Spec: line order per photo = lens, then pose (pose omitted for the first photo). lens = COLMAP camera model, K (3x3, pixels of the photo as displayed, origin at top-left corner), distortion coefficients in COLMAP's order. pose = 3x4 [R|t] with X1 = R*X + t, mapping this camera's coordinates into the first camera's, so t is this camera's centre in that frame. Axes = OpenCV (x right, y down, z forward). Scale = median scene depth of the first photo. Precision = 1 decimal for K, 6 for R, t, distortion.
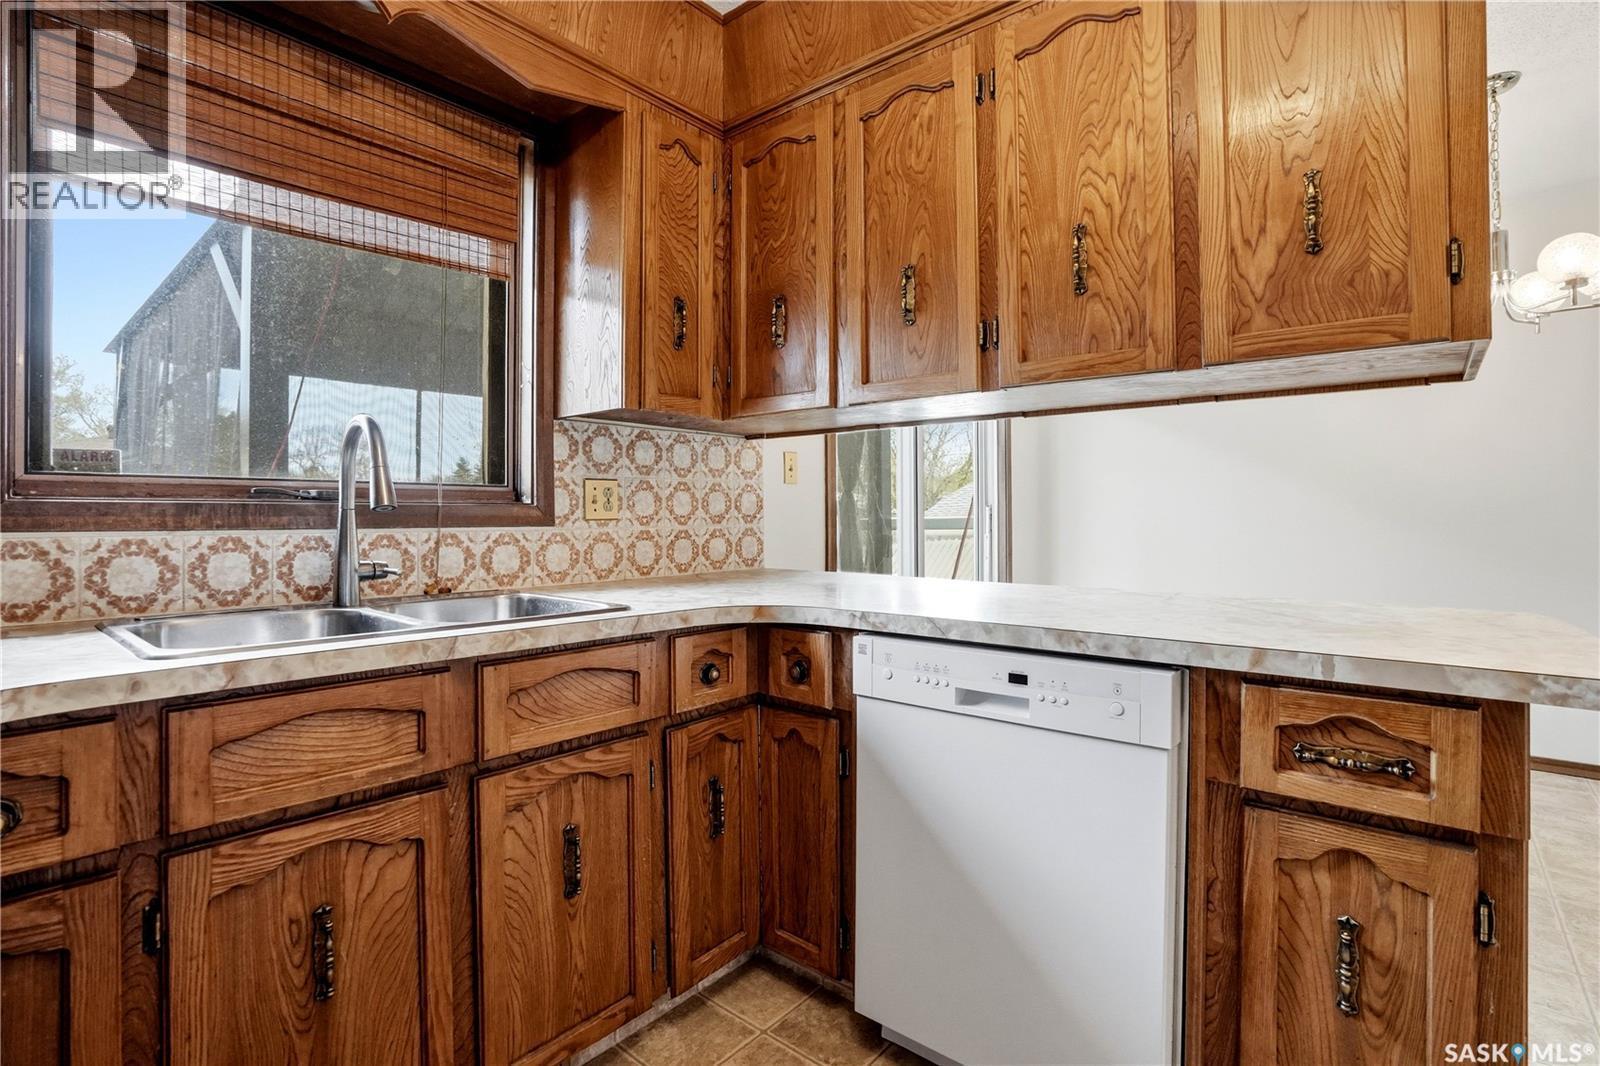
lens RADIAL K [[766.5, 0, 802.4], [0, 766.5, 508.4], [0, 0, 1]] dist [-0.070203, 0.026950]
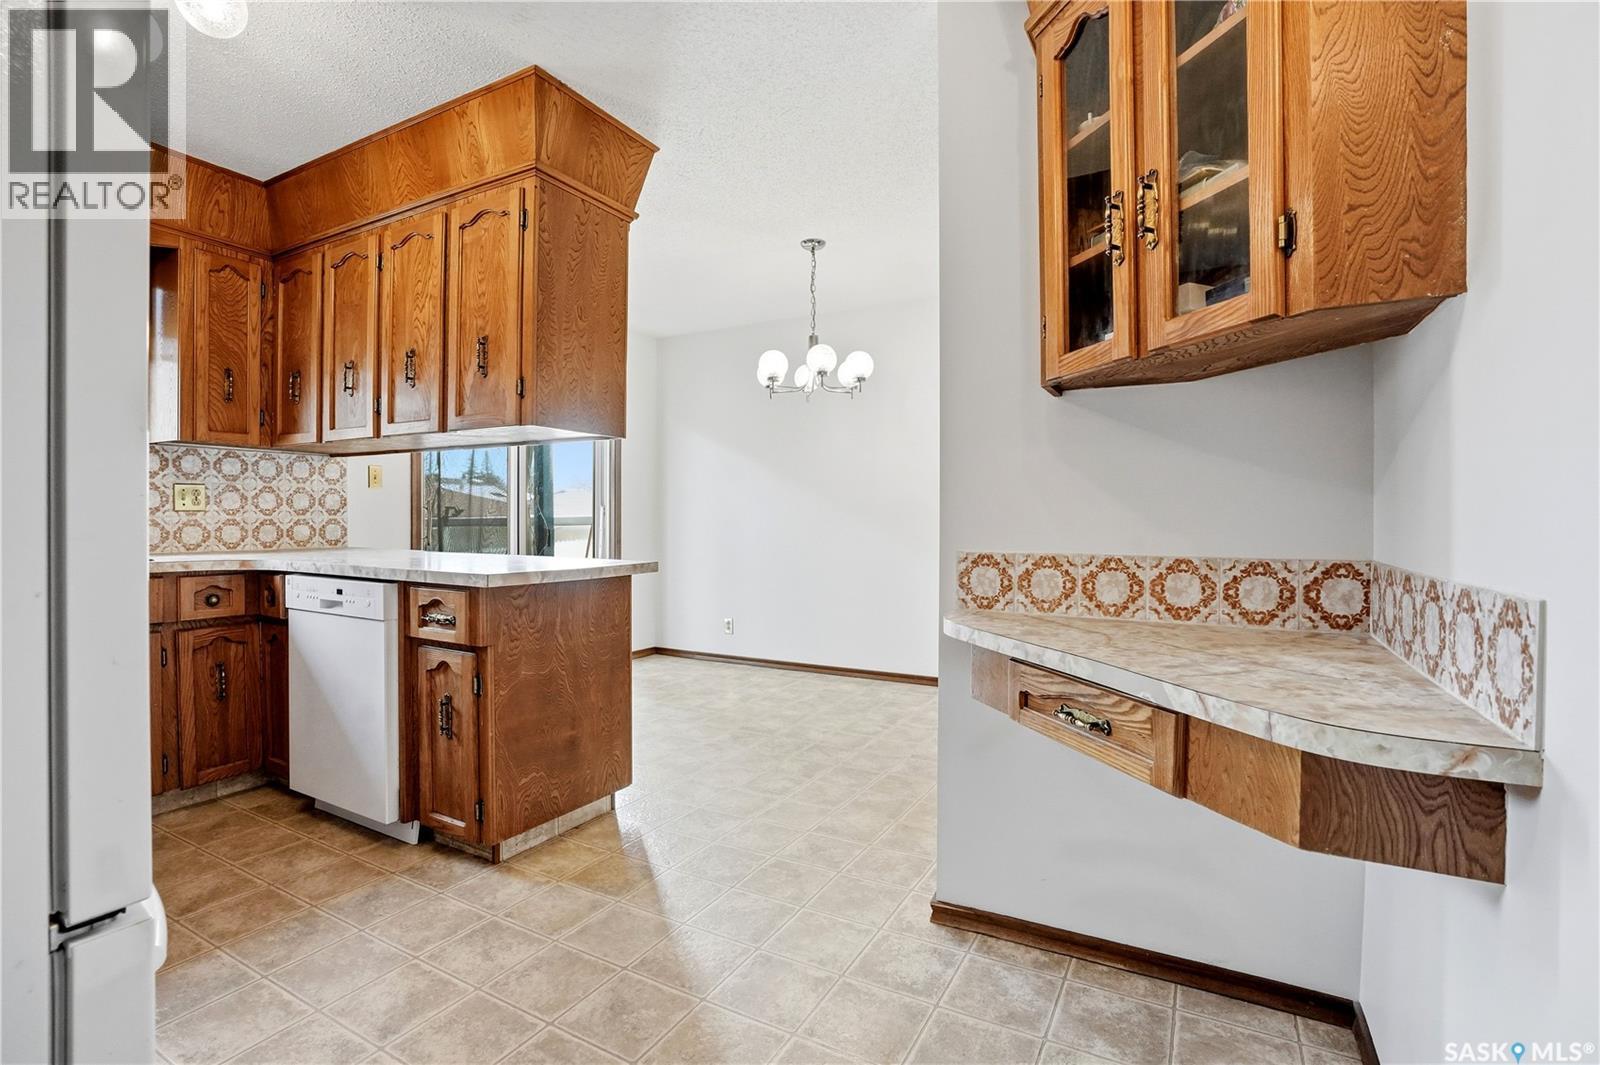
lens RADIAL K [[744.7, 0, 799.4], [0, 744.7, 525.0], [0, 0, 1]] dist [-0.063489, 0.024146]
pose [[0.981064, 0.005501, 0.193605, 0.843252], [-0.009038, 0.999808, 0.017391, 0.009188], [-0.193472, -0.018811, 0.980925, -0.821411]]
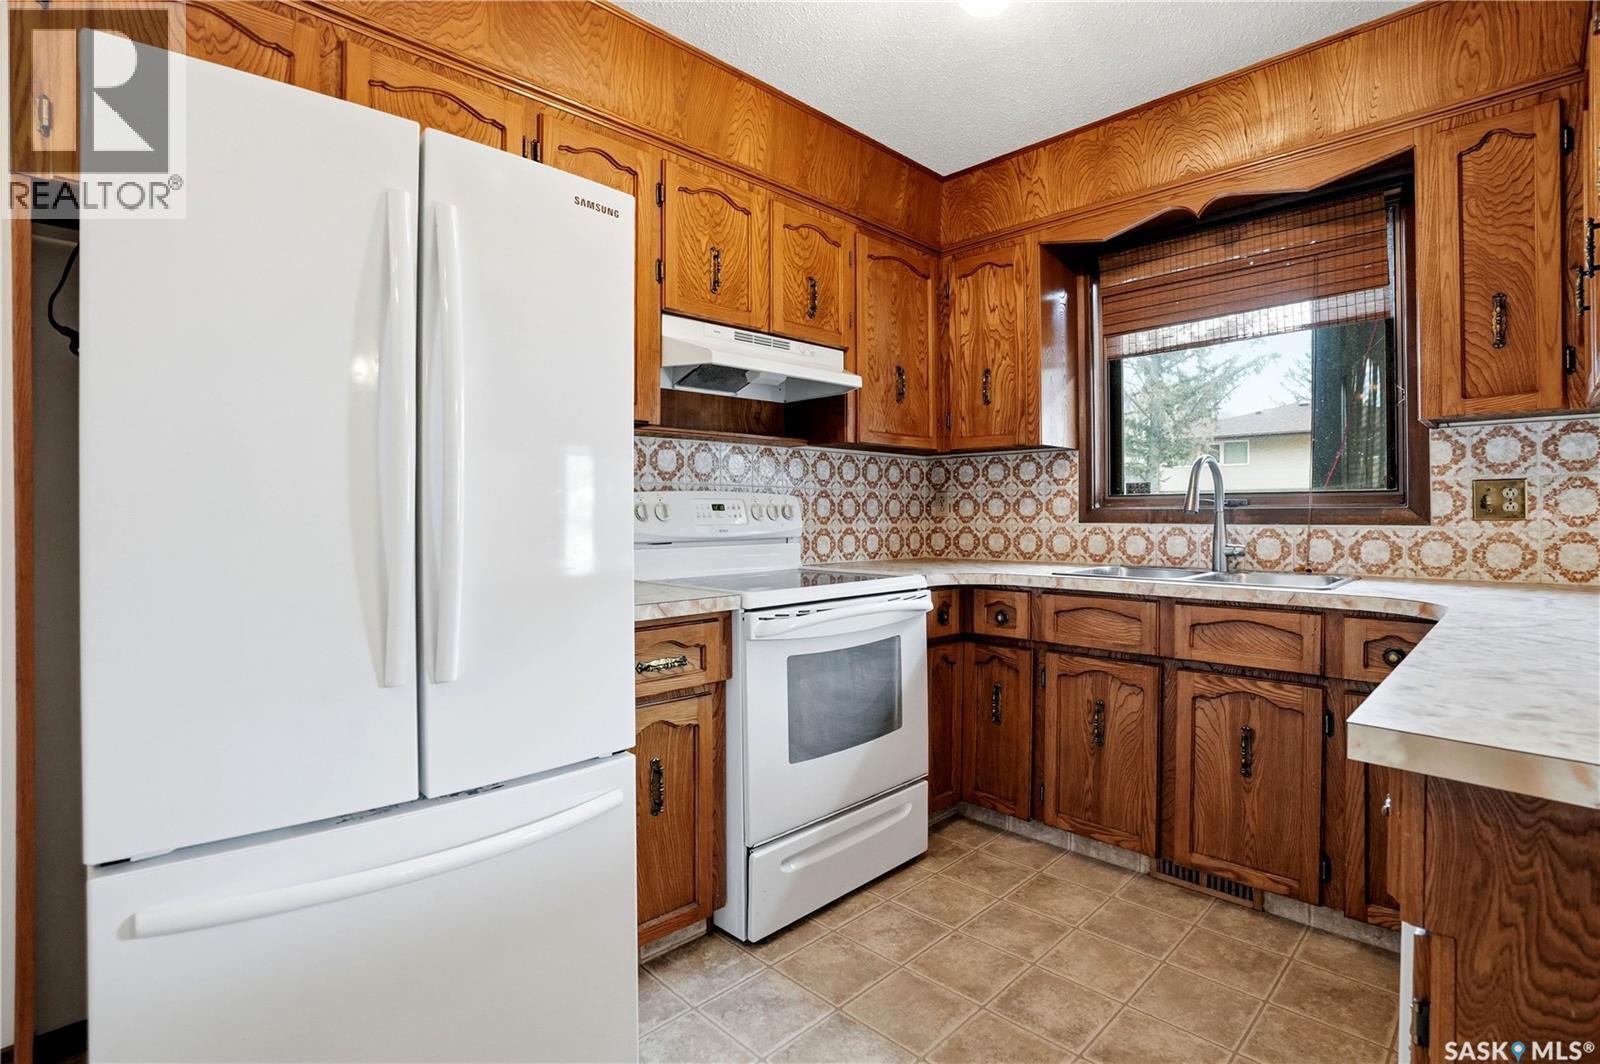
lens RADIAL K [[766.3, 0, 800.8], [0, 766.3, 519.5], [0, 0, 1]] dist [-0.068954, 0.027284]
pose [[-0.085436, 0.010358, -0.996290, 1.029823], [0.011985, 0.999884, 0.009368, -0.007931], [0.996272, -0.011140, -0.085550, 0.219988]]
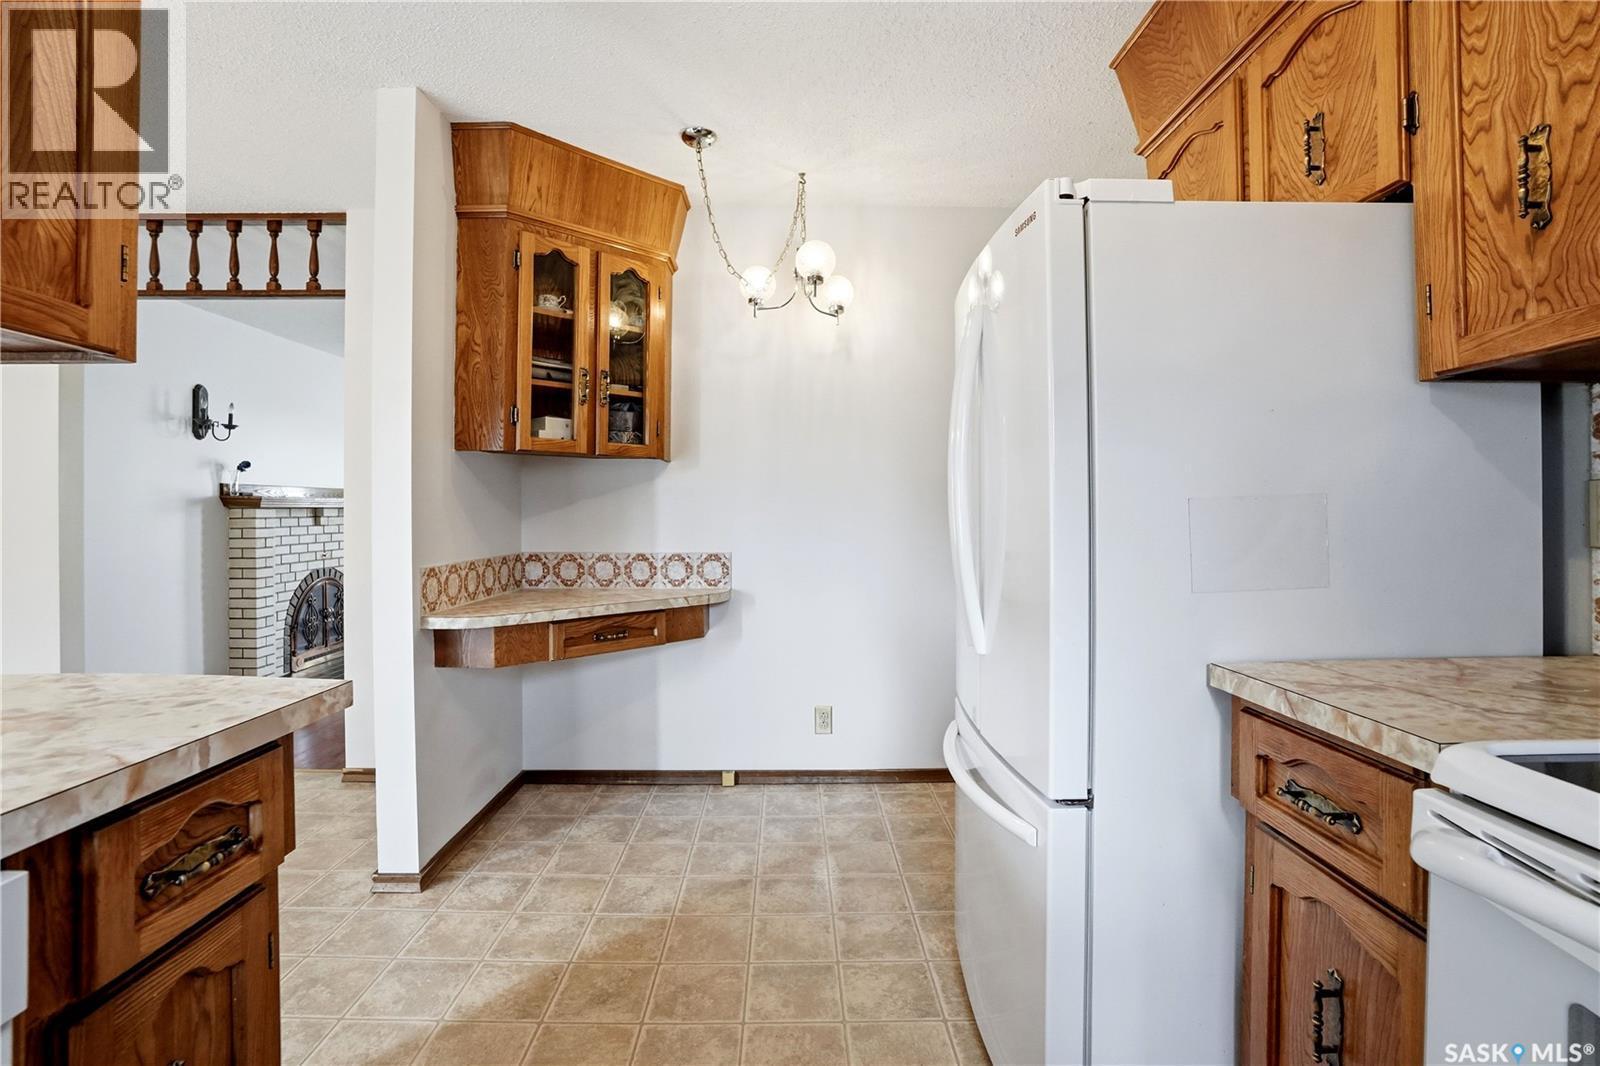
lens RADIAL K [[766.5, 0, 802.4], [0, 766.5, 508.4], [0, 0, 1]] dist [-0.070203, 0.026950]
pose [[-0.661241, 0.007881, 0.750132, -0.197861], [-0.000463, 0.999940, -0.010914, -0.026299], [-0.750174, -0.007564, -0.661198, 0.643569]]
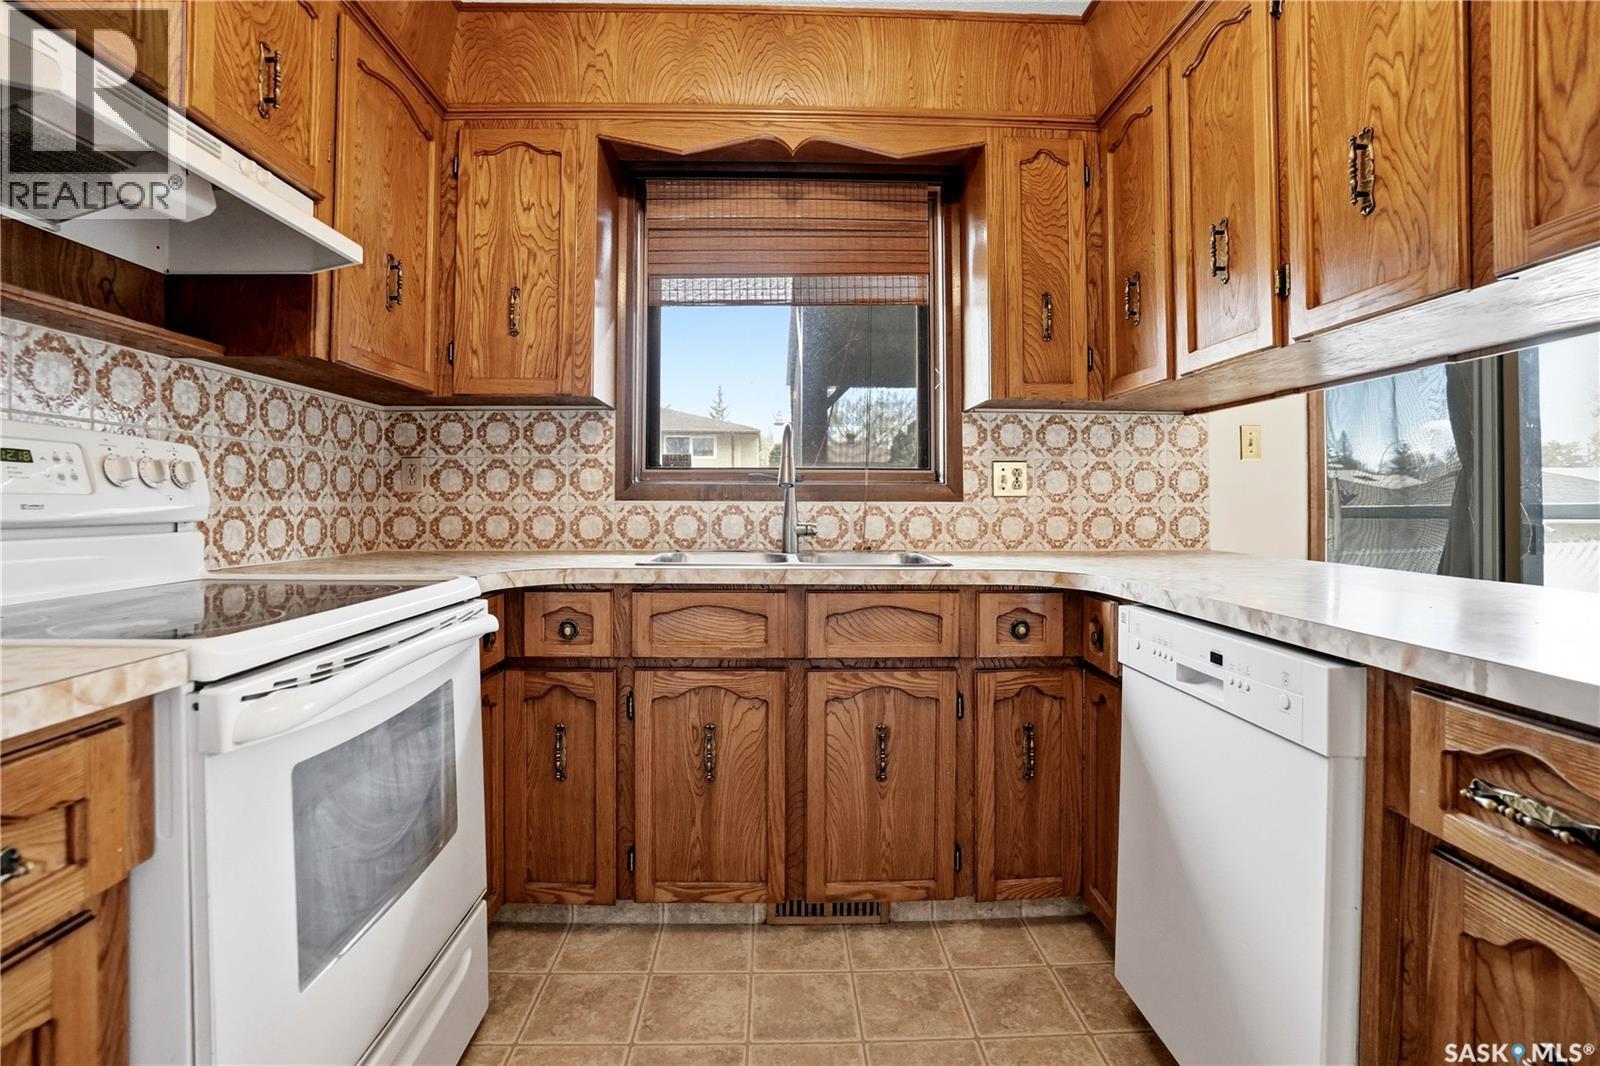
lens RADIAL K [[767.0, 0, 800.0], [0, 767.0, 497.0], [0, 0, 1]] dist [-0.071574, 0.029038]
pose [[0.670167, -0.002868, -0.742205, 0.491246], [0.002419, 0.999996, -0.001680, 0.021355], [0.742206, -0.000669, 0.670171, 0.004750]]
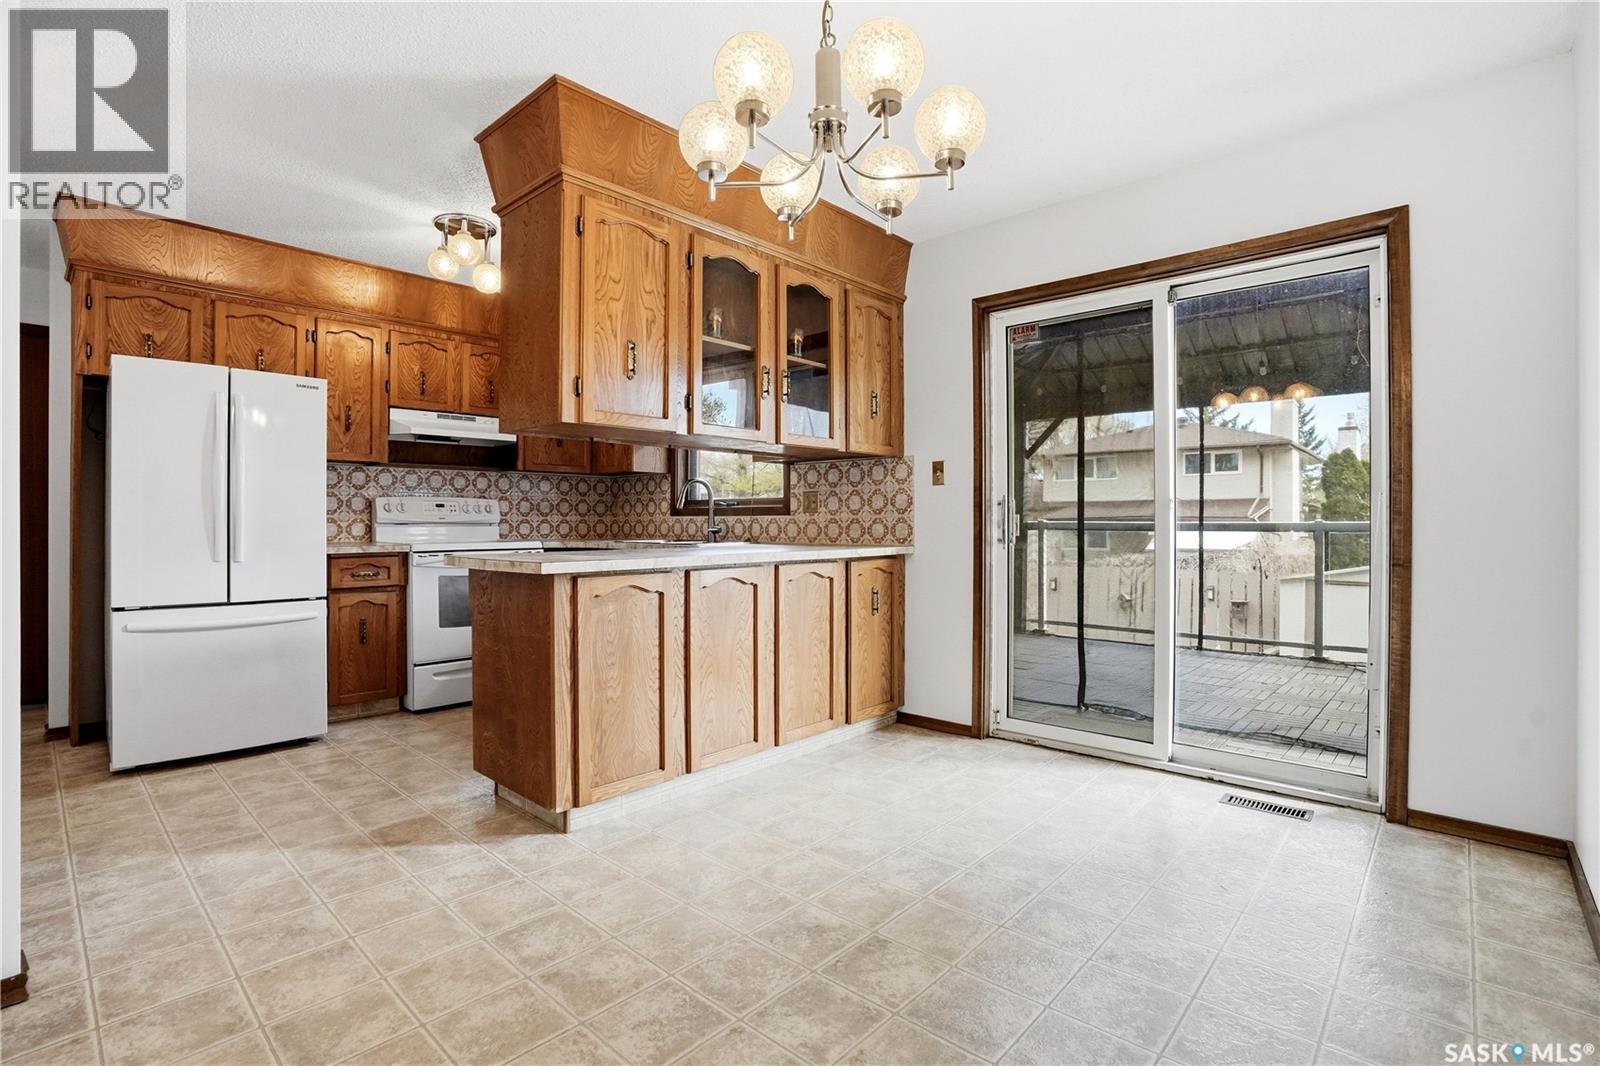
lens RADIAL K [[744.7, 0, 799.4], [0, 744.7, 525.5], [0, 0, 1]] dist [-0.063489, 0.024146]
pose [[-0.035064, 0.006969, -0.999361, 2.209597], [0.008497, 0.999942, 0.006675, 0.047674], [0.999349, -0.008258, -0.035121, 1.369507]]
